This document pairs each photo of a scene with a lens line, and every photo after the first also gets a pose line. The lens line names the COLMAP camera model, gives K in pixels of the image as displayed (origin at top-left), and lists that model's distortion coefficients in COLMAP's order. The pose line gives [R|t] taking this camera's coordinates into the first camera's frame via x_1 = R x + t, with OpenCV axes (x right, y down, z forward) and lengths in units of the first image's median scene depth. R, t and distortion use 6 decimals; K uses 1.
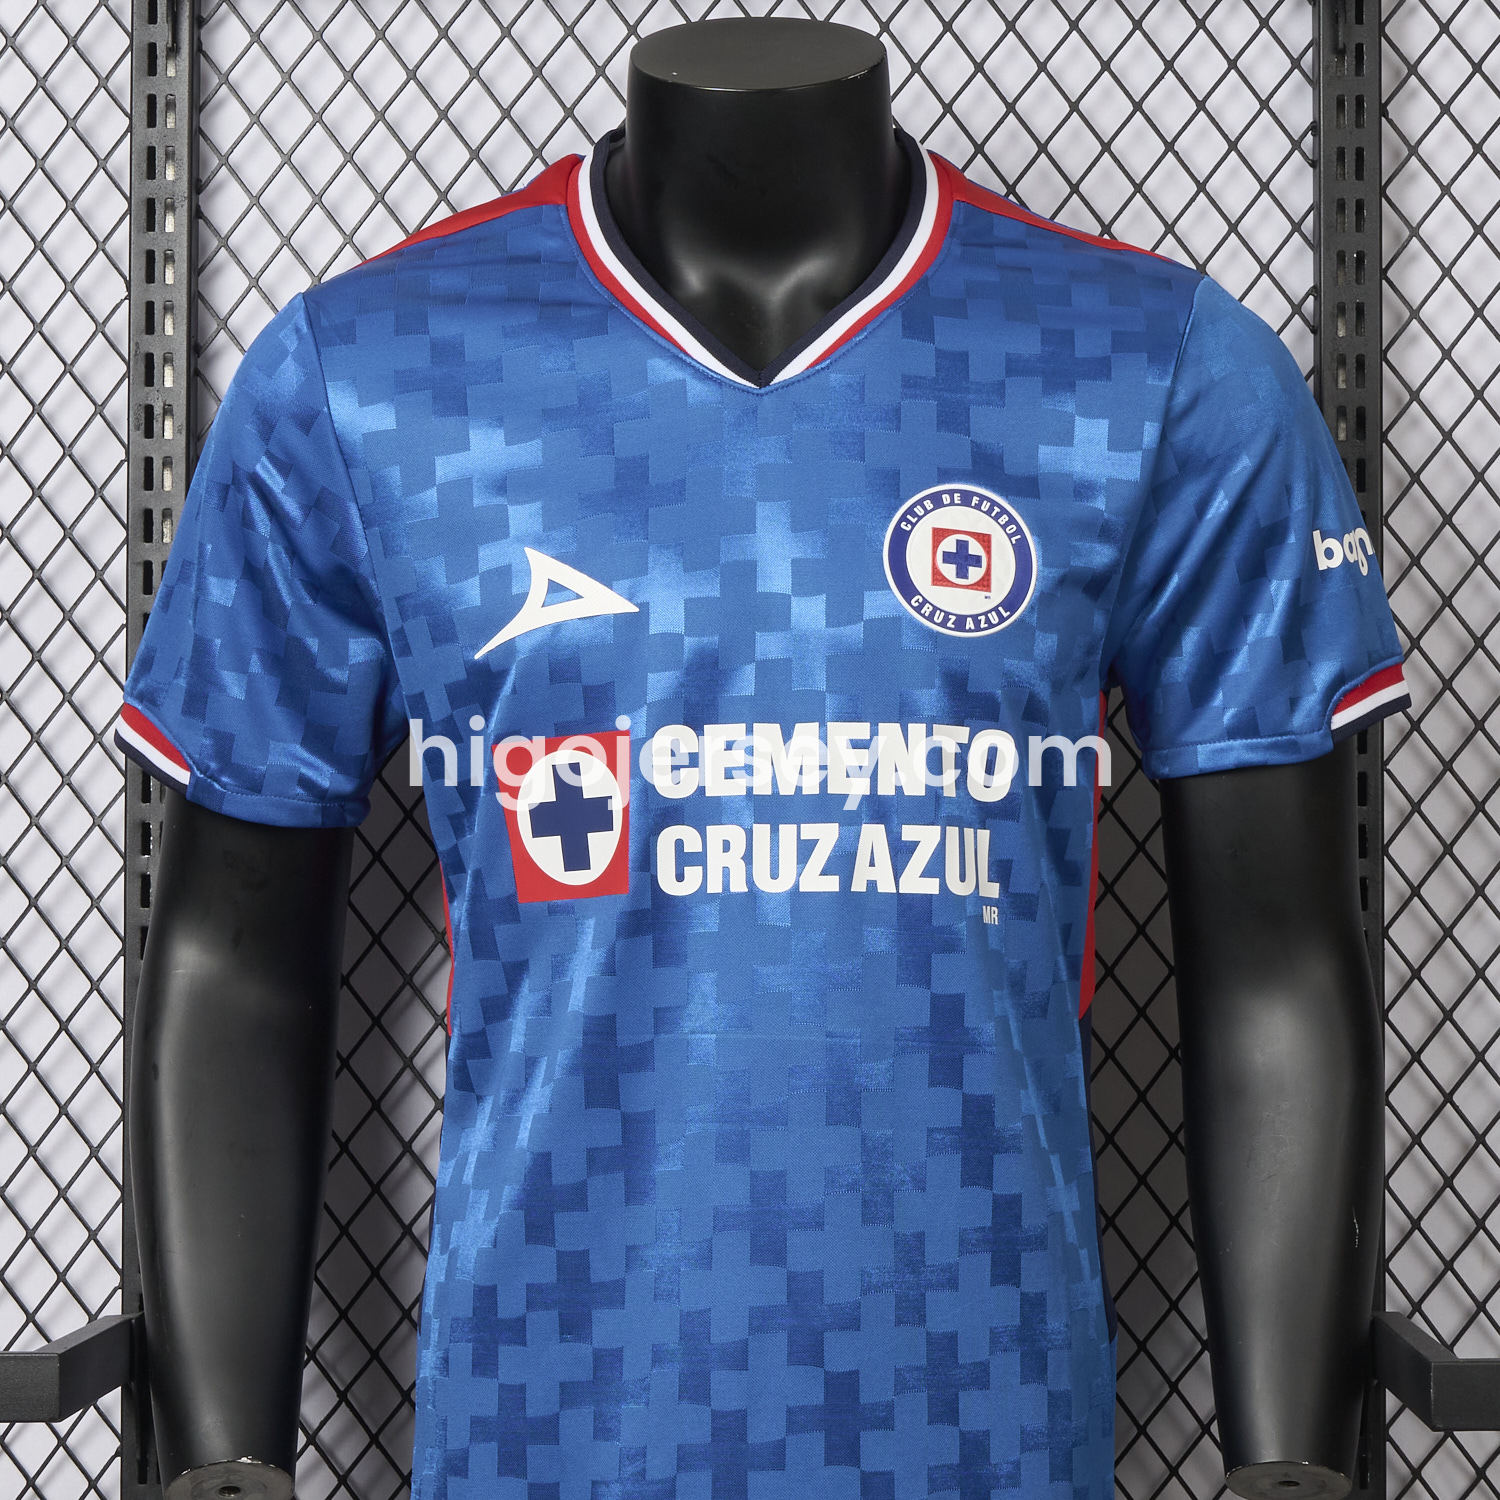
lens RADIAL K [[3045.4, 0, 750.0], [0, 3045.4, 750.0], [0, 0, 1]] dist [-0.074671, -0.309794]
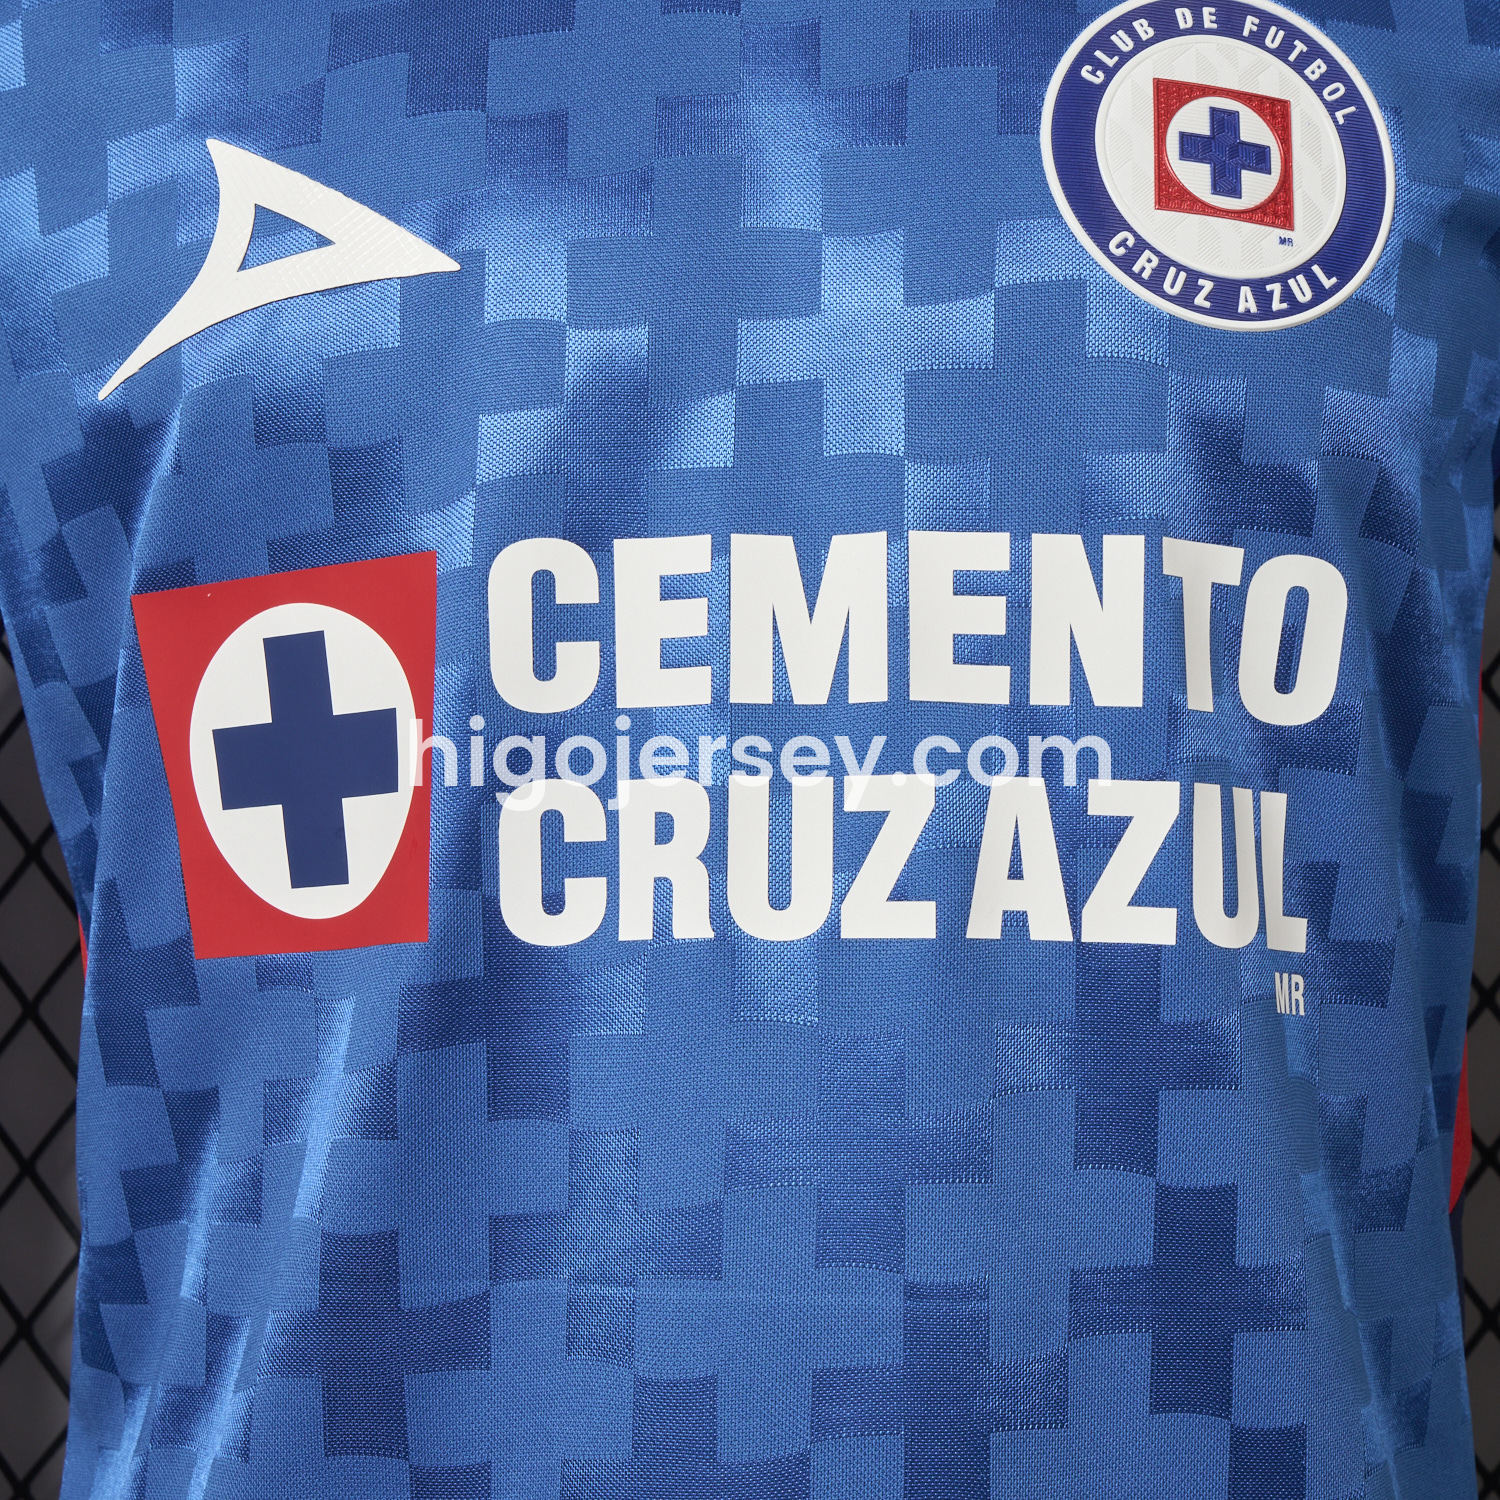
lens RADIAL K [[2847.7, 0, 750.0], [0, 2847.7, 750.0], [0, 0, 1]] dist [-0.069560, -0.205142]
pose [[0.999953, 0.002613, -0.009286, 0.007470], [-0.002664, 0.999981, -0.005494, 0.022779], [0.009271, 0.005518, 0.999942, 0.606238]]
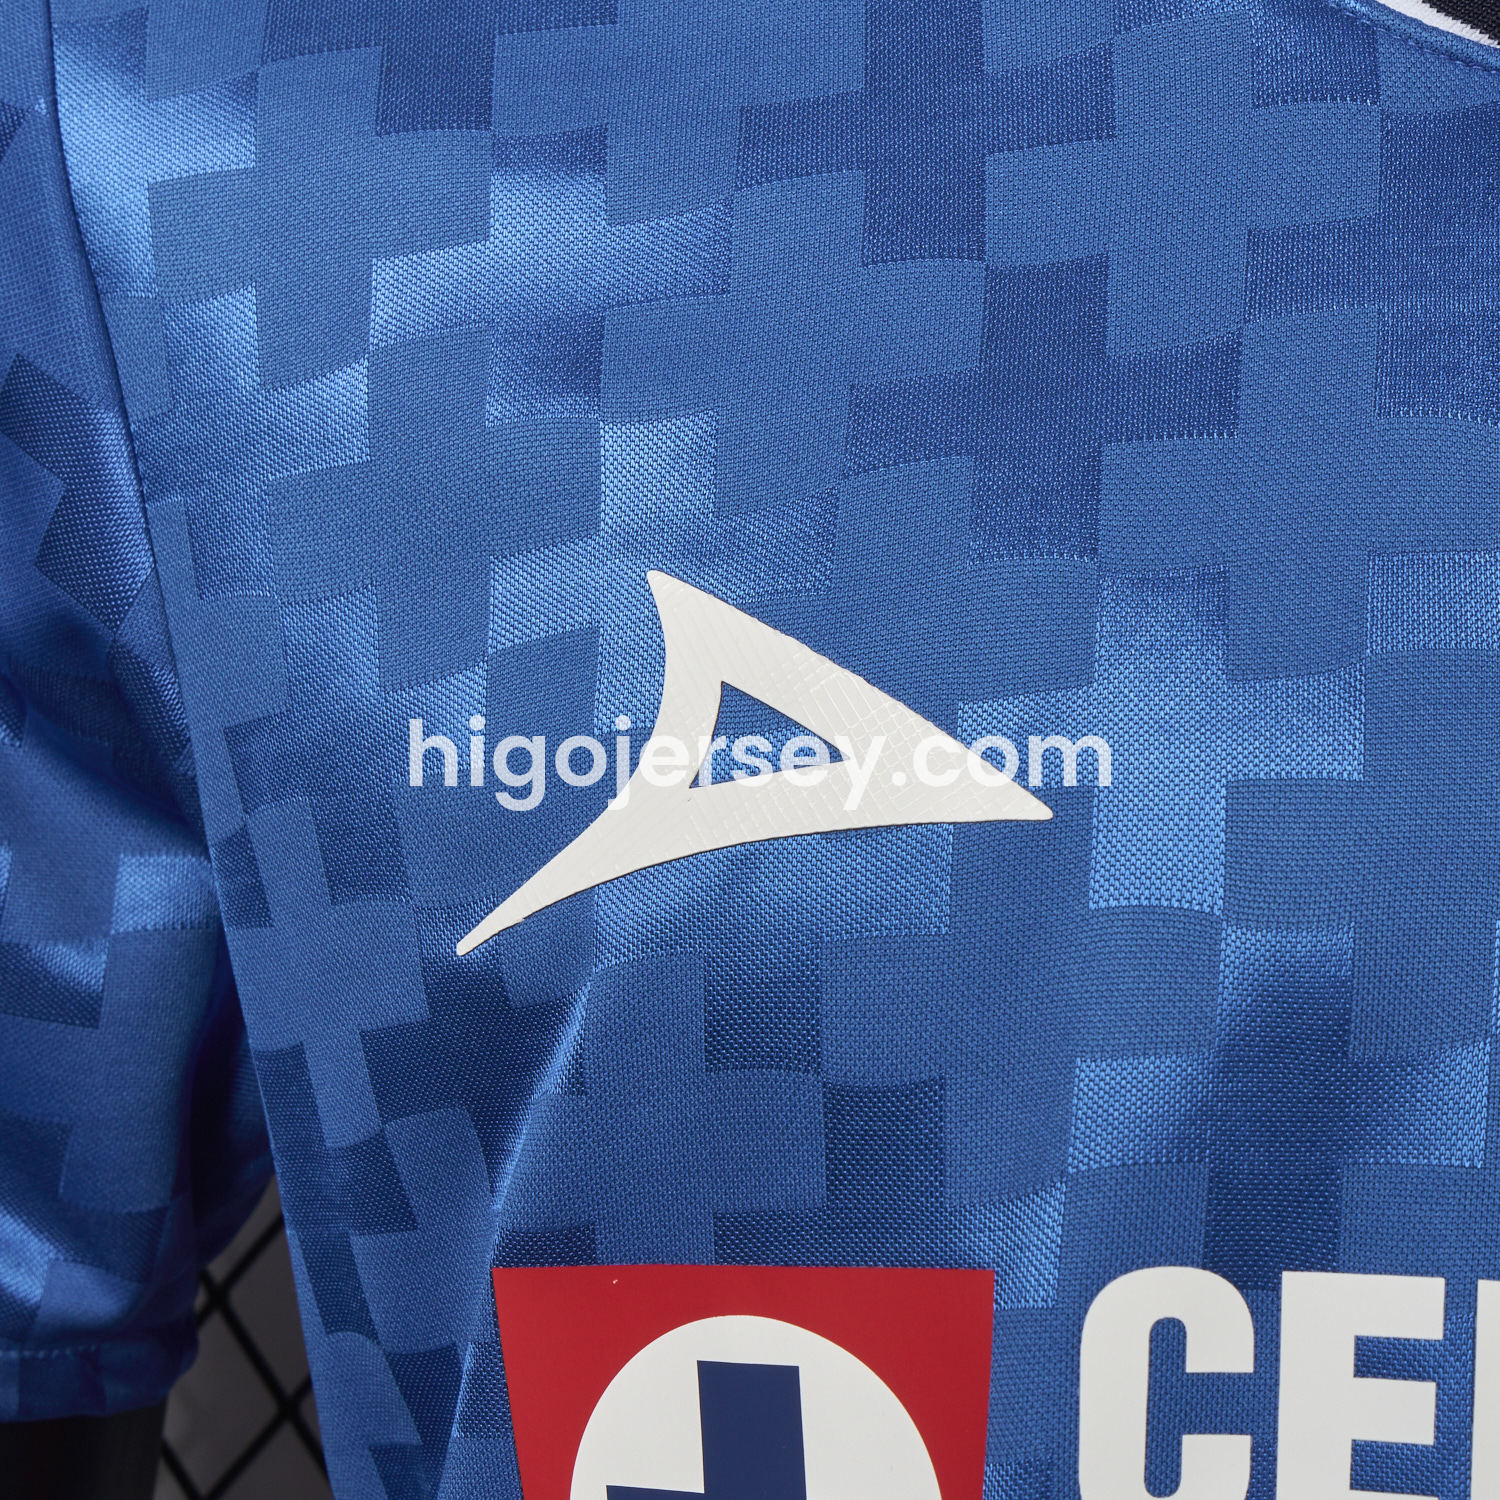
lens RADIAL K [[3045.4, 0, 750.0], [0, 3045.4, 750.0], [0, 0, 1]] dist [-0.074671, -0.309794]
pose [[0.994191, 0.051688, -0.094409, -0.037808], [-0.057794, 0.996331, -0.063128, -0.033318], [0.090800, 0.068218, 0.993530, 0.732892]]
